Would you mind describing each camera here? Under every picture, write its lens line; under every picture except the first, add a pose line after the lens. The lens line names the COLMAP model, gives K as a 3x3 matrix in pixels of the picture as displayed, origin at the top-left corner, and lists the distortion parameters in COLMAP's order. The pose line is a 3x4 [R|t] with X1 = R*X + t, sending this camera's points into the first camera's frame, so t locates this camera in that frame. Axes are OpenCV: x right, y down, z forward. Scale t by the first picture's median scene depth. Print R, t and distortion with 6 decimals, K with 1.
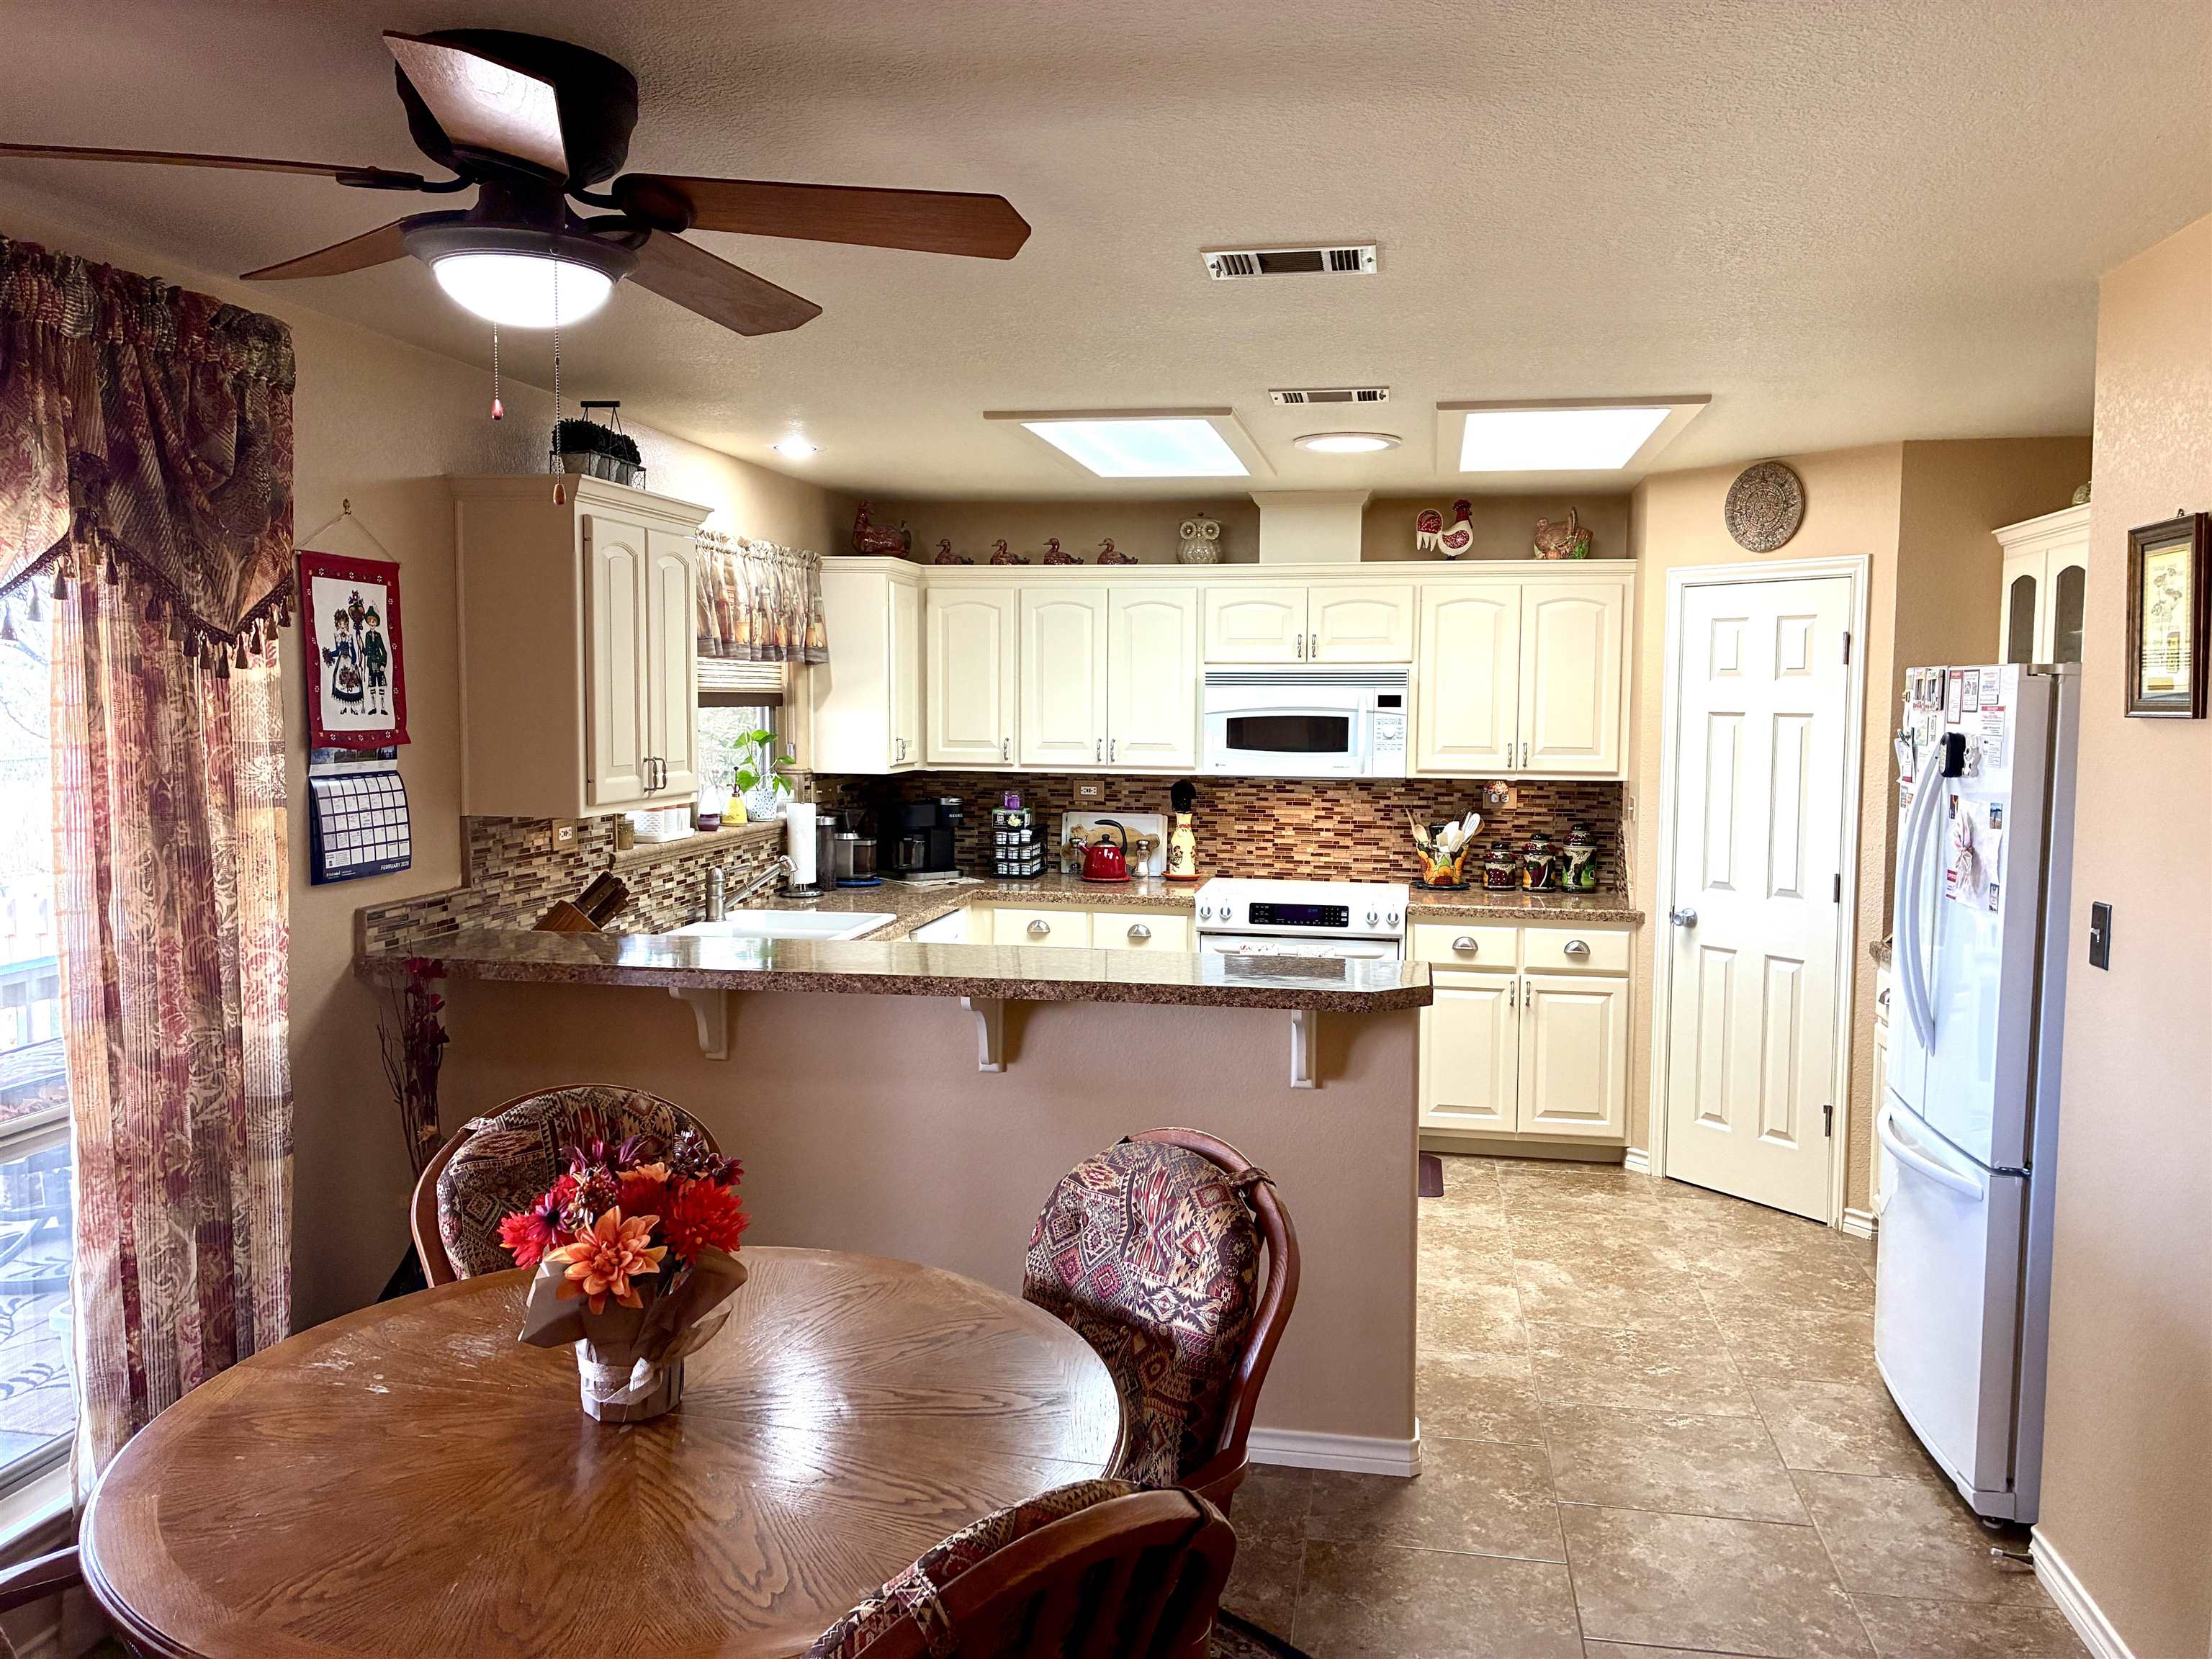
lens RADIAL K [[1676.3, 0, 1111.5], [0, 1676.3, 814.5], [0, 0, 1]] dist [0.052354, -0.069220]
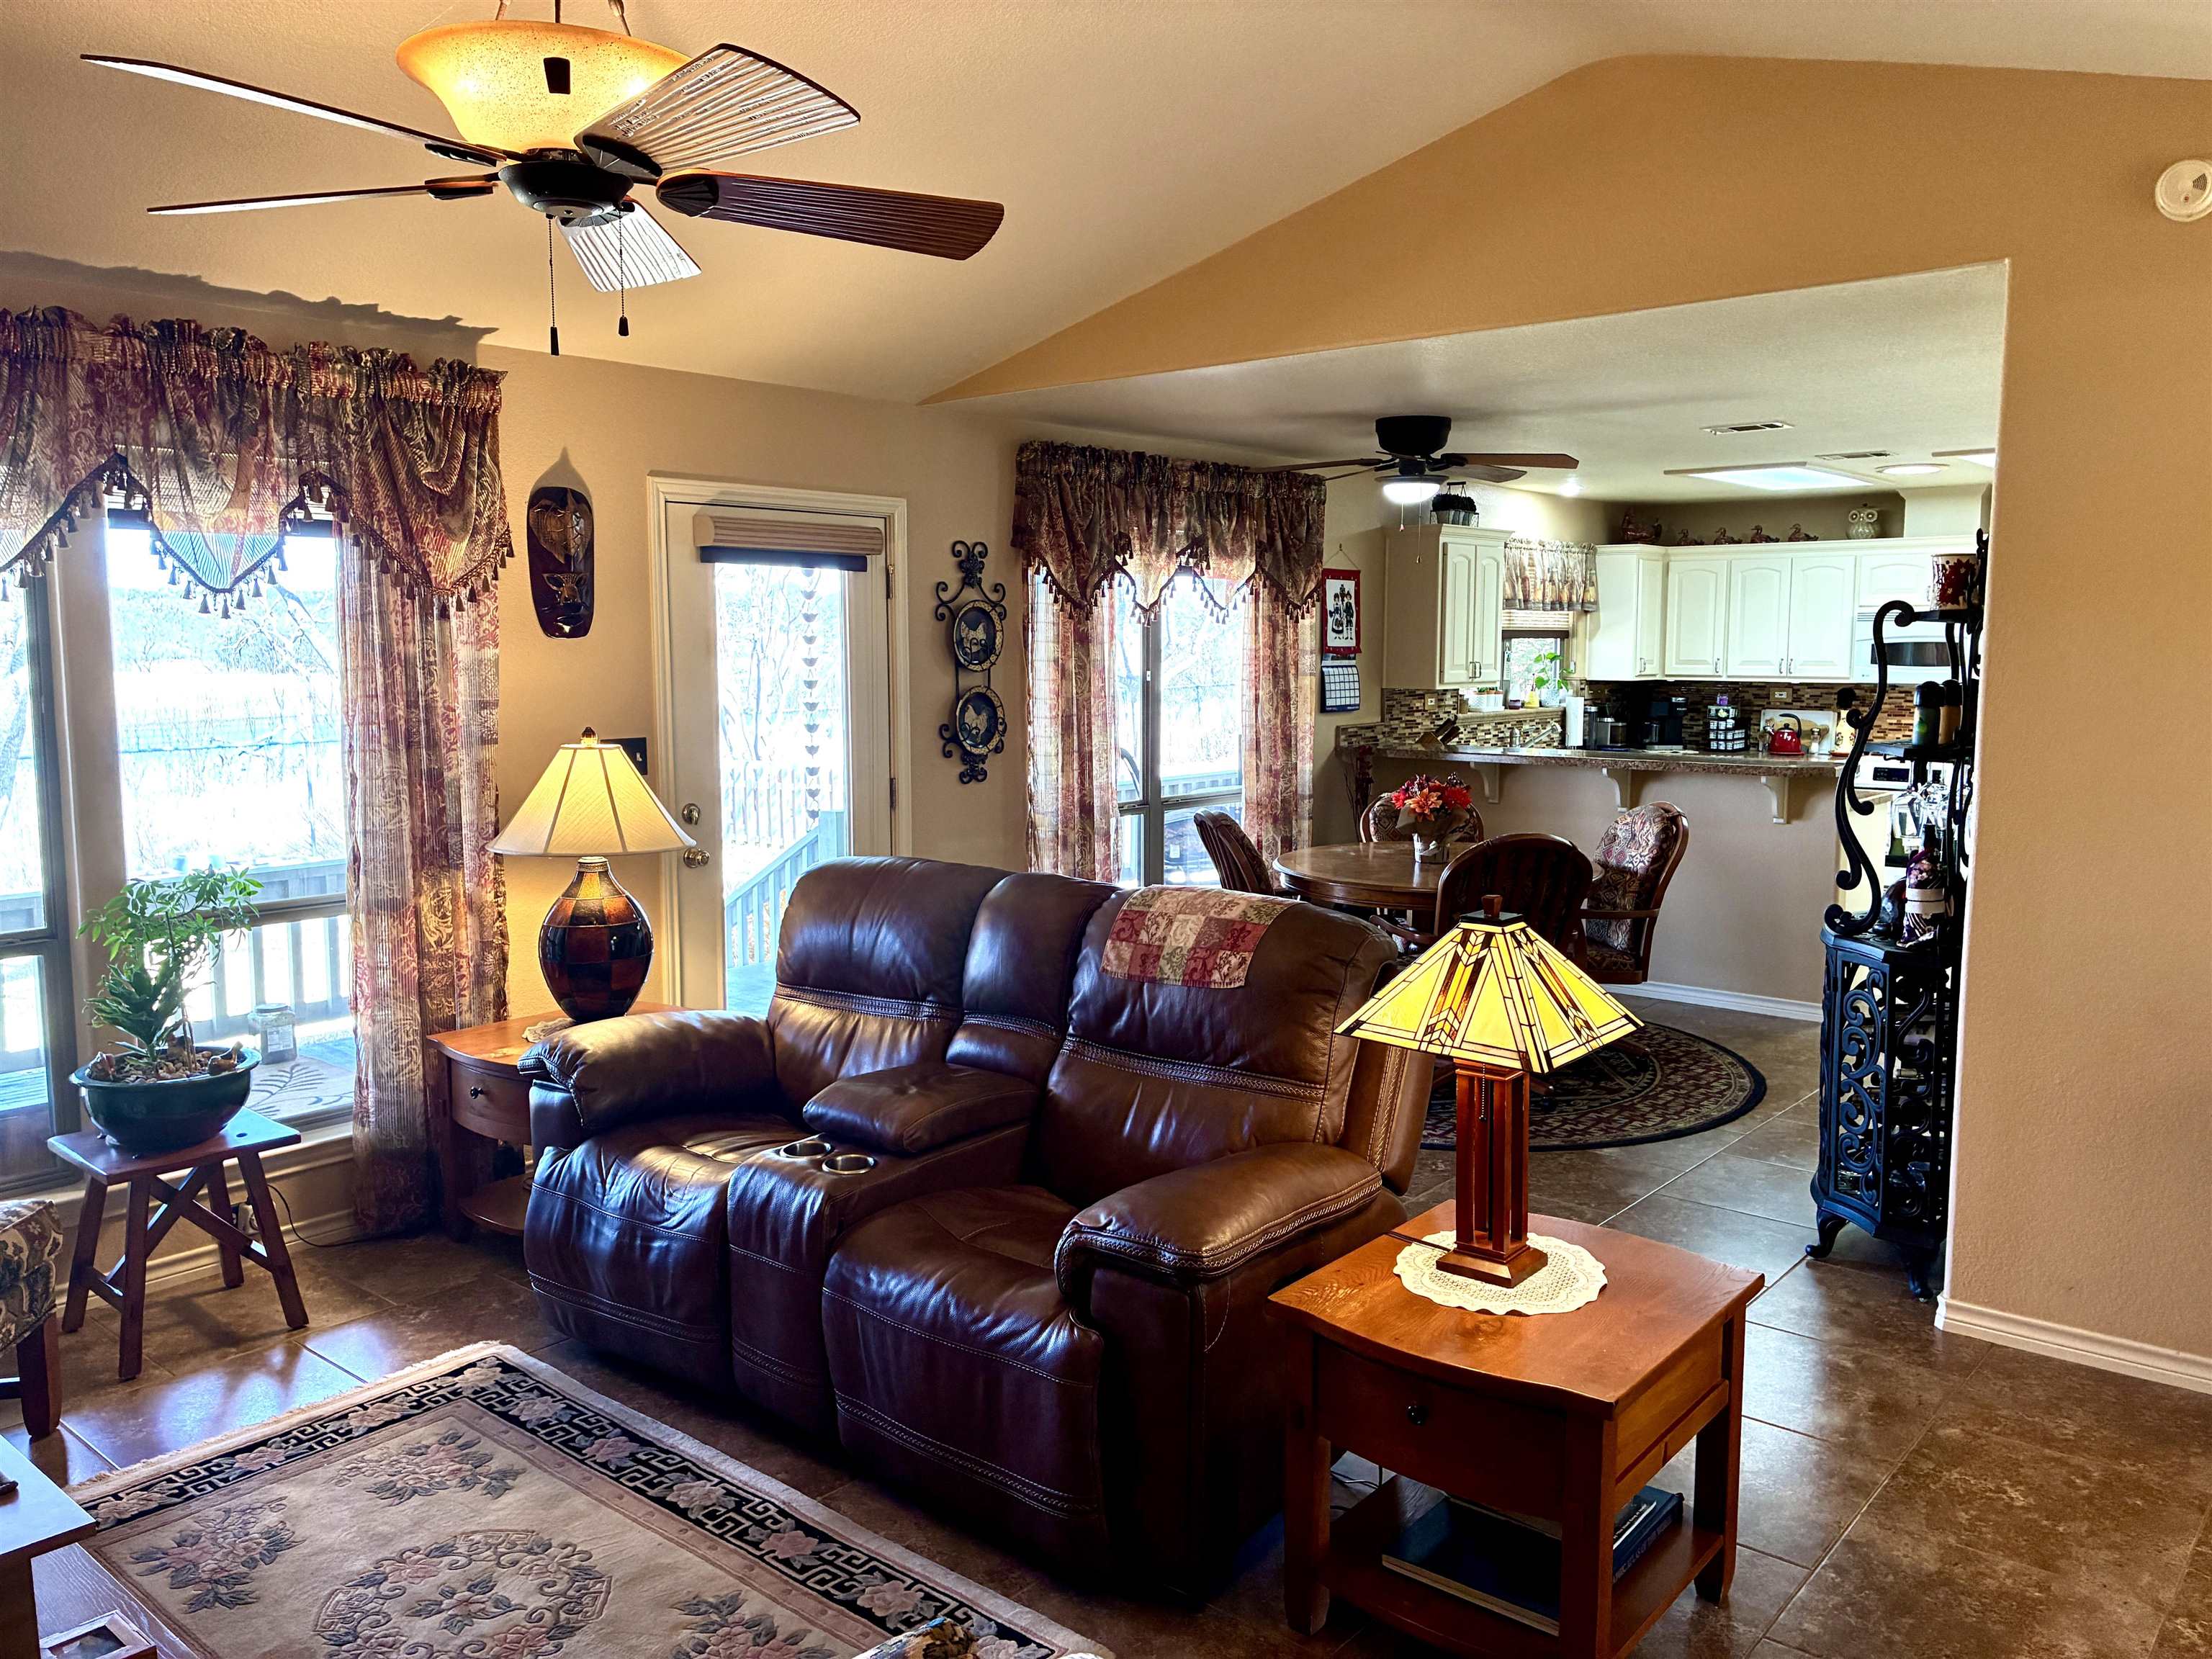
lens RADIAL K [[1676.3, 0, 1106.3], [0, 1676.3, 832.2], [0, 0, 1]] dist [0.052354, -0.069220]
pose [[0.864979, 0.049670, -0.499345, 0.282286], [-0.029804, 0.998418, 0.047685, 0.068311], [0.500923, -0.026364, 0.865090, -0.750881]]
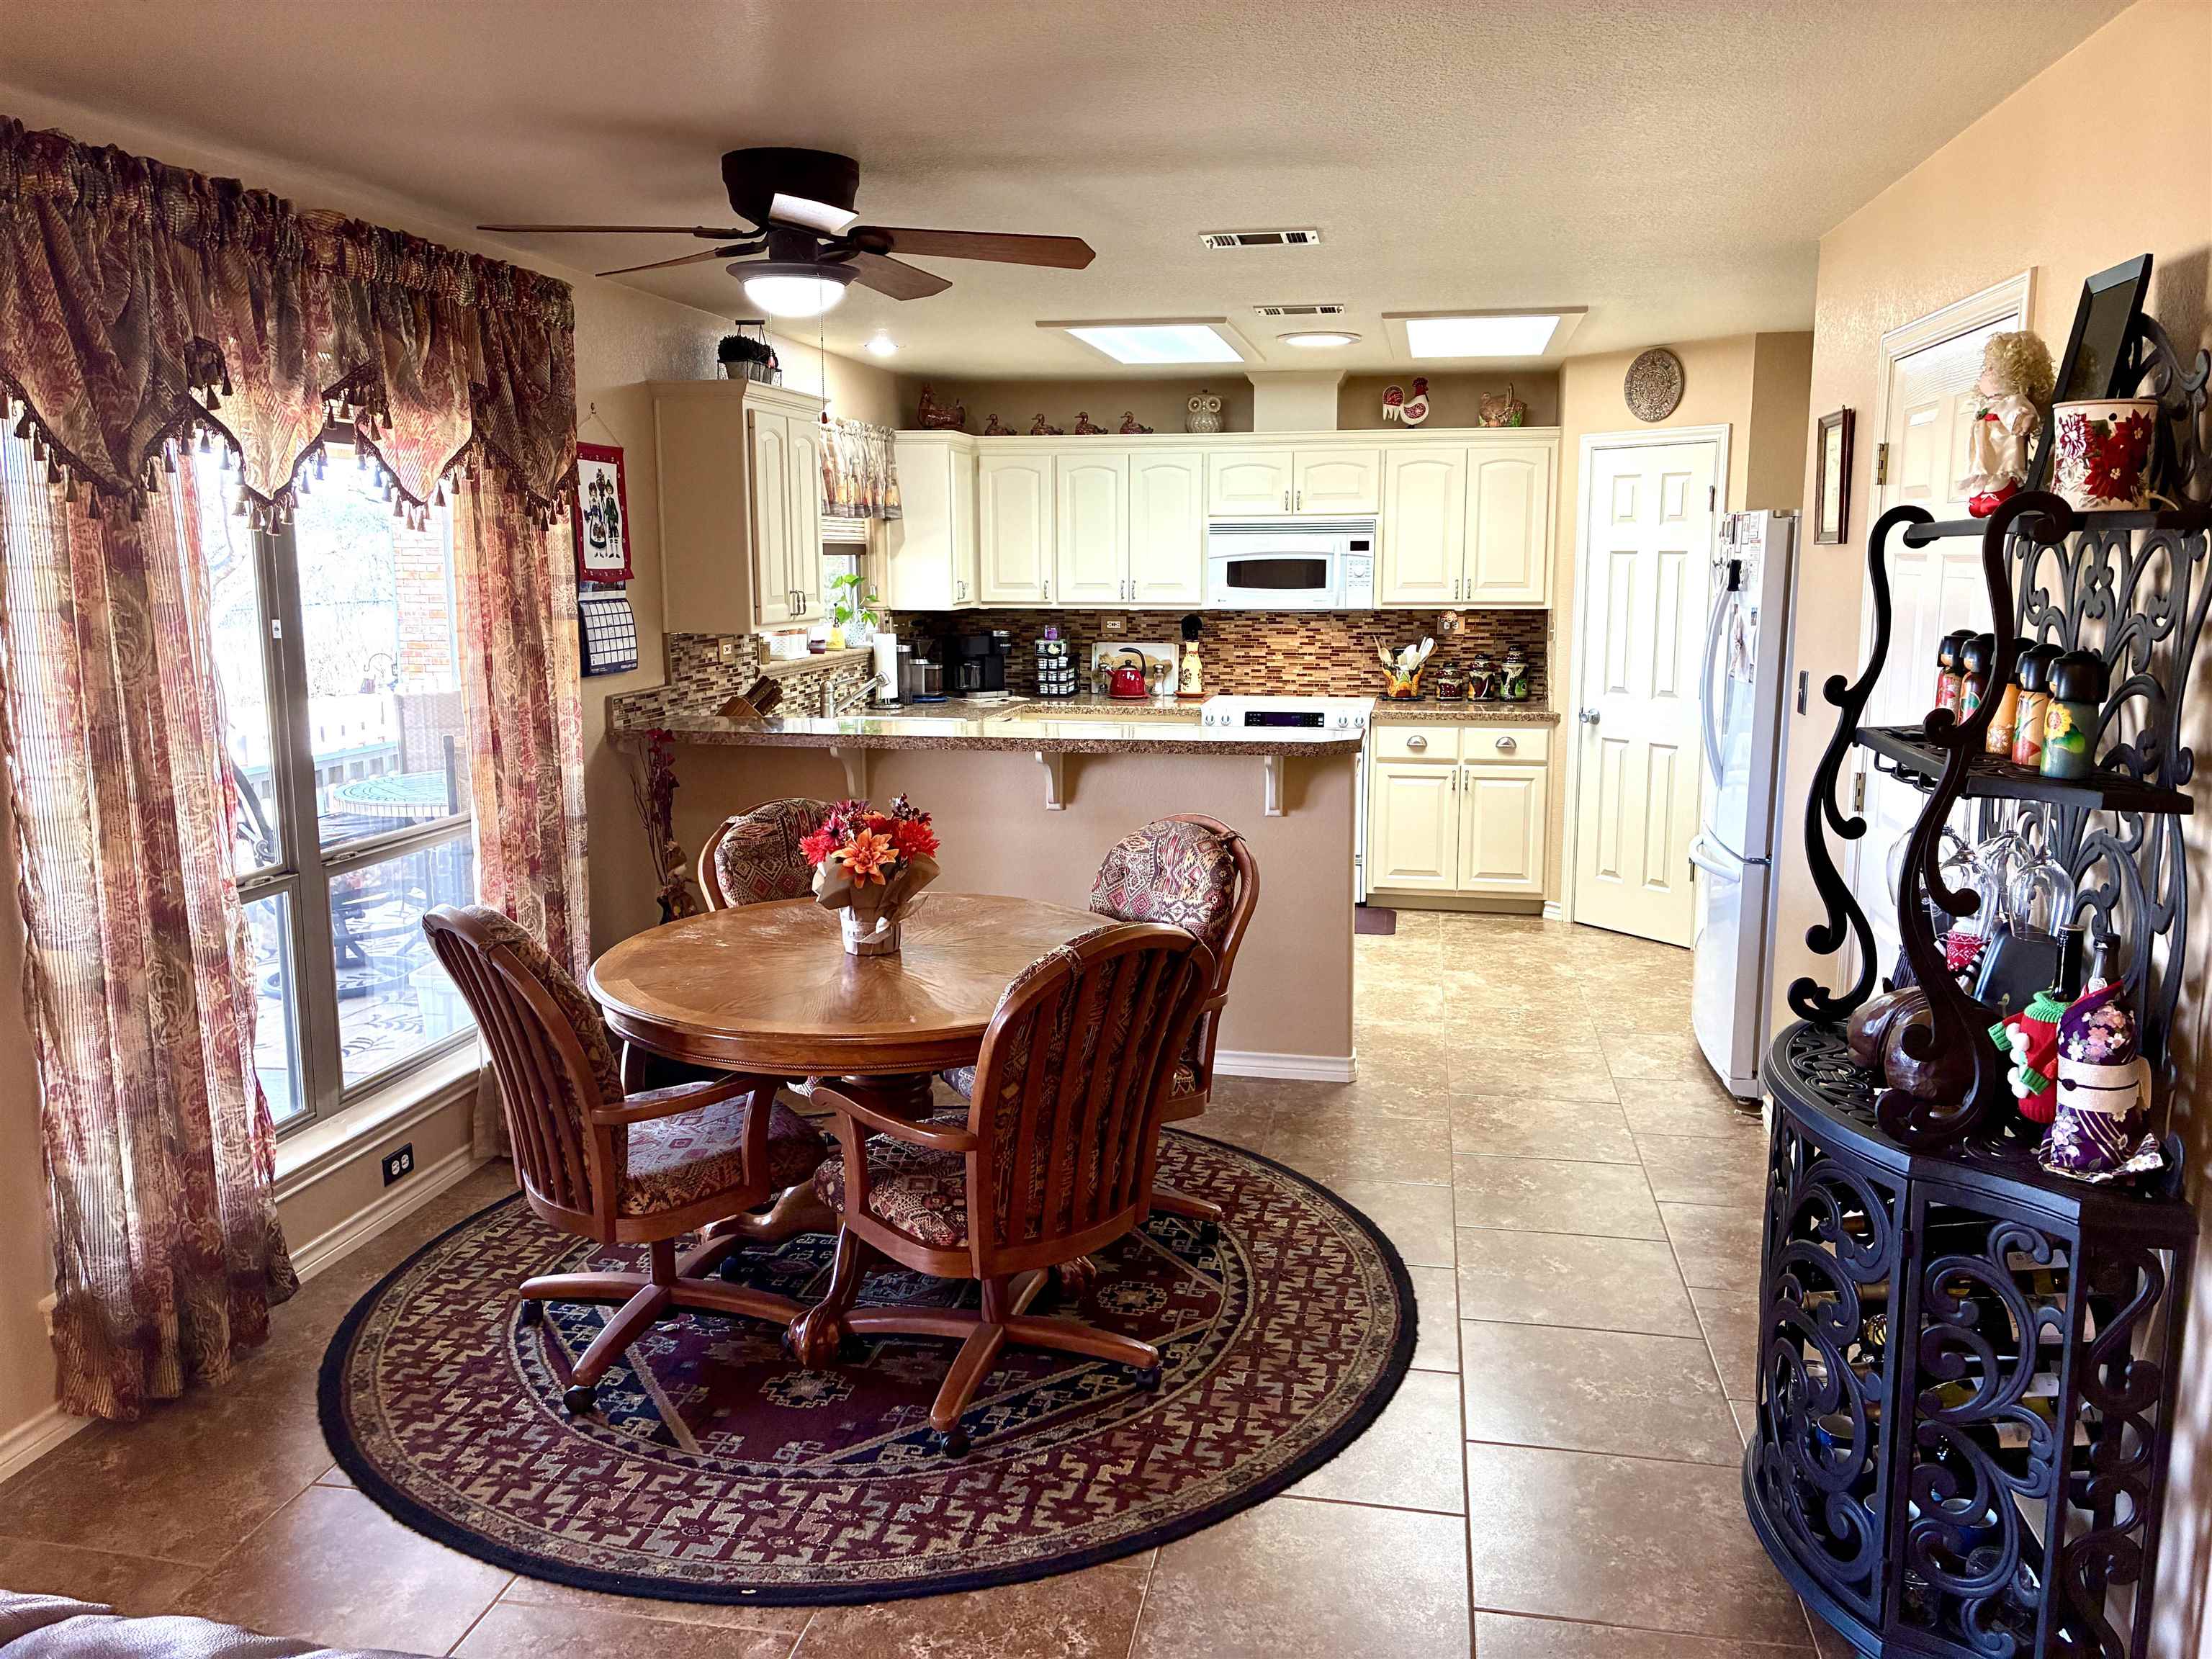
lens RADIAL K [[1676.3, 0, 1108.7], [0, 1676.3, 808.5], [0, 0, 1]] dist [0.052354, -0.069220]
pose [[0.999924, -0.008176, -0.009255, -0.009165], [0.008894, 0.996726, 0.080369, 0.027216], [0.008568, -0.080445, 0.996722, -0.280977]]
